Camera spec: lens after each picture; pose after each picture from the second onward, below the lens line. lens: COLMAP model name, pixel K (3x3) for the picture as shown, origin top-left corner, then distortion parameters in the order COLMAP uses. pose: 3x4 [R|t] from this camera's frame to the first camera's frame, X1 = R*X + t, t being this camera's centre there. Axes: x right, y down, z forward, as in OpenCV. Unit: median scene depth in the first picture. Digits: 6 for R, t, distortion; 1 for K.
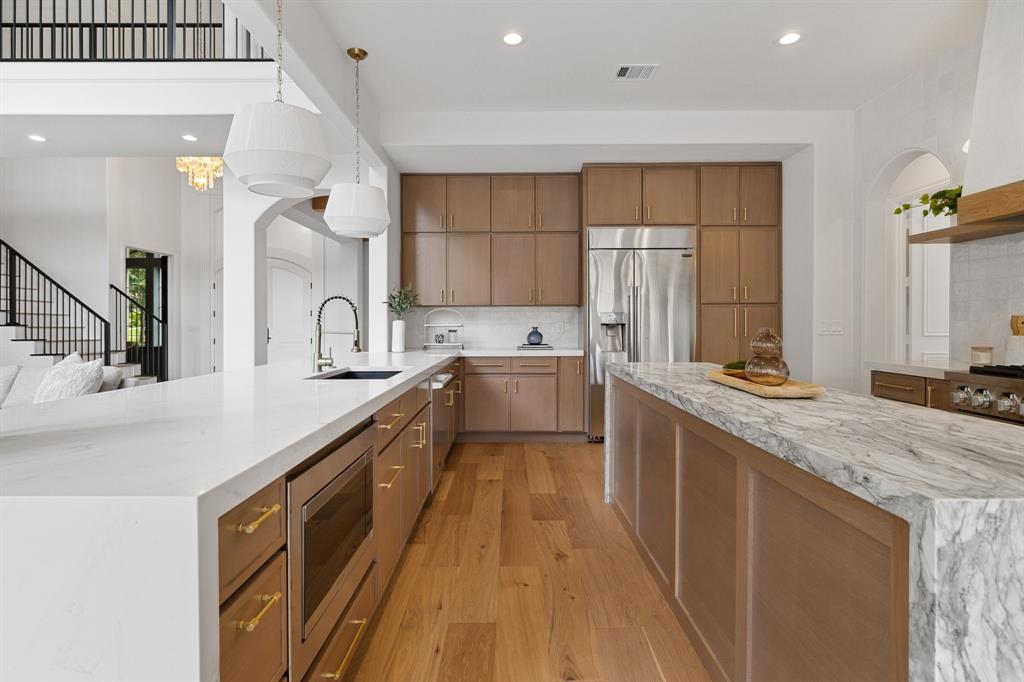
lens RADIAL K [[535.7, 0, 510.1], [0, 535.7, 328.1], [0, 0, 1]] dist [0.000627, -0.000191]
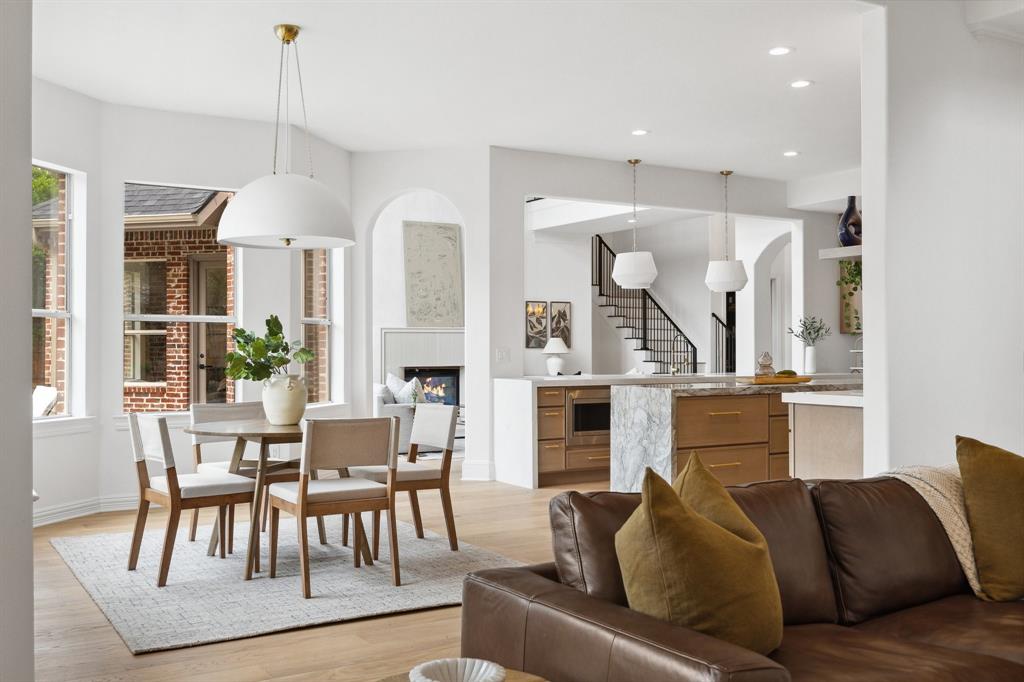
lens RADIAL K [[998.3, 0, 512.0], [0, 998.3, 341.0], [0, 0, 1]] dist [0.001086, -0.002043]
pose [[0.524920, -0.001359, -0.851150, 1.269792], [-0.014988, 0.999829, -0.010839, 0.006705], [0.851020, 0.018447, 0.524810, -0.702507]]
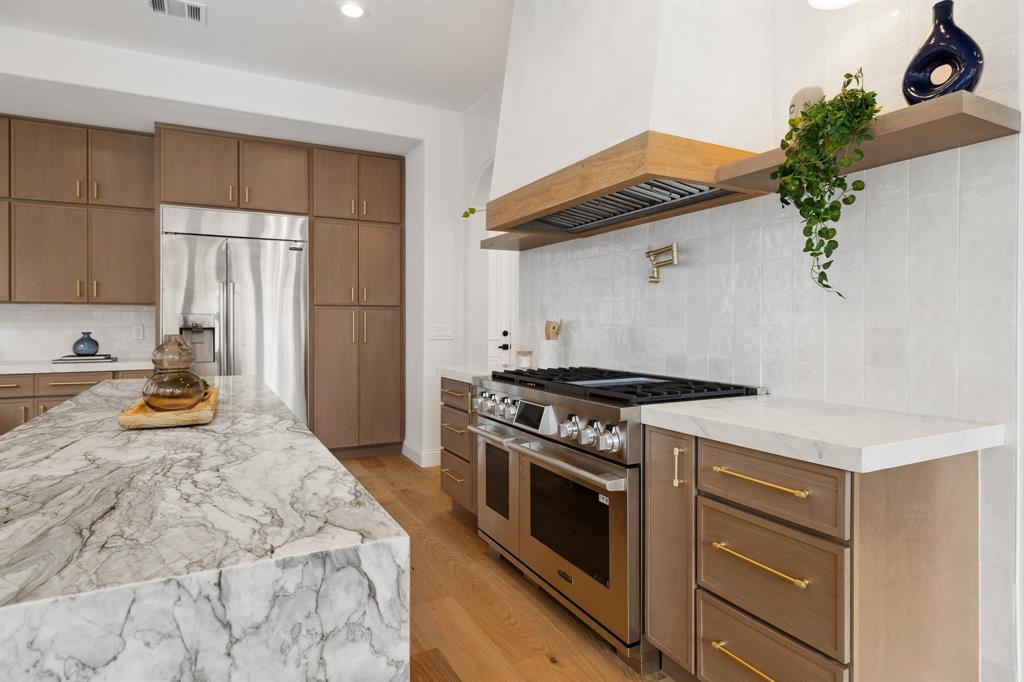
lens RADIAL K [[567.6, 0, 525.1], [0, 567.6, 327.7], [0, 0, 1]] dist [-0.002421, -0.000199]
pose [[0.881579, 0.001508, 0.472033, 0.222281], [0.002342, 0.999969, -0.007568, -0.000893], [-0.472030, 0.007777, 0.881548, 0.020938]]
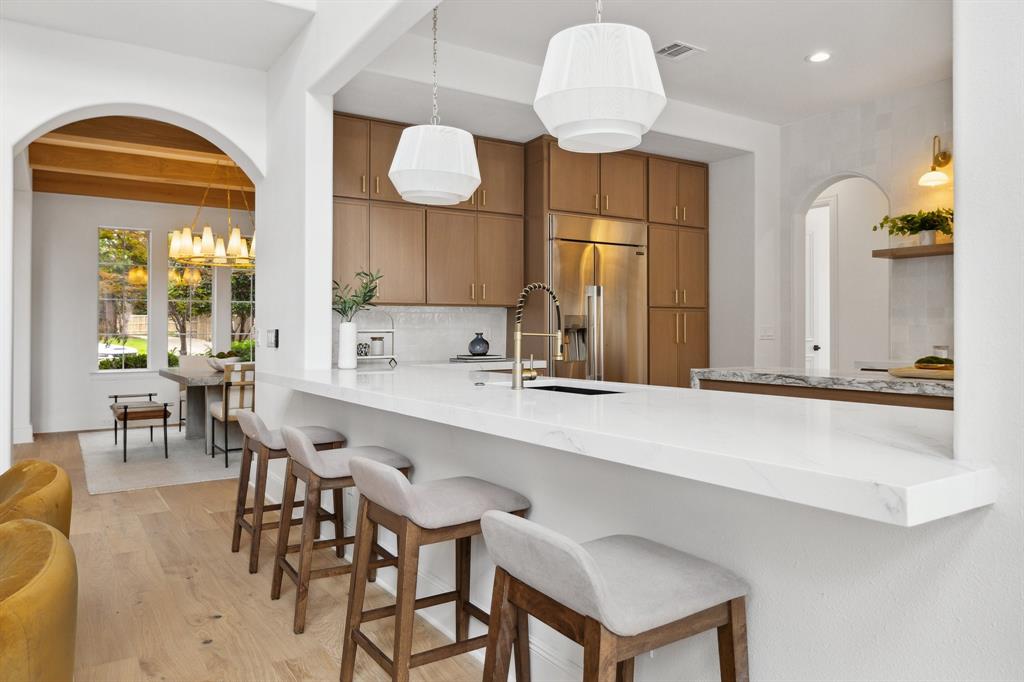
lens RADIAL K [[715.6, 0, 515.6], [0, 715.6, 326.6], [0, 0, 1]] dist [-0.004529, -0.001775]
pose [[0.837630, 0.002870, 0.546231, -0.501416], [0.007858, 0.999819, -0.017302, 0.007348], [-0.546182, 0.018785, 0.837456, 0.101503]]
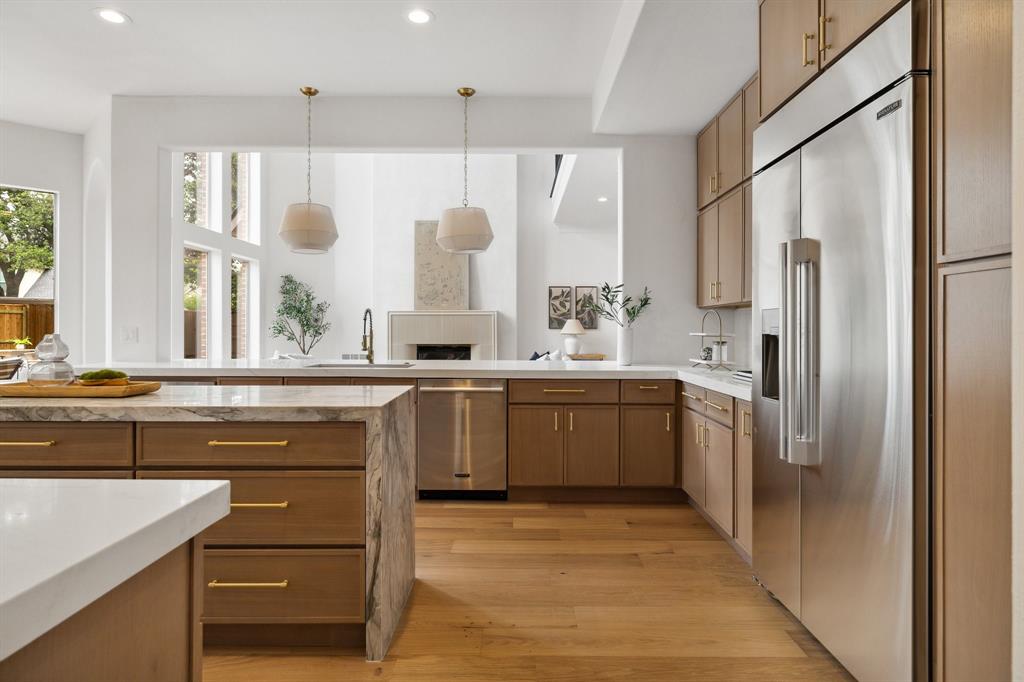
lens RADIAL K [[577.2, 0, 516.7], [0, 577.2, 325.1], [0, 0, 1]] dist [-0.000390, -0.000369]
pose [[0.003971, -0.000432, -0.999992, 0.670419], [-0.019592, 0.999808, -0.000510, -0.014185], [0.999800, 0.019594, 0.003962, 0.793415]]
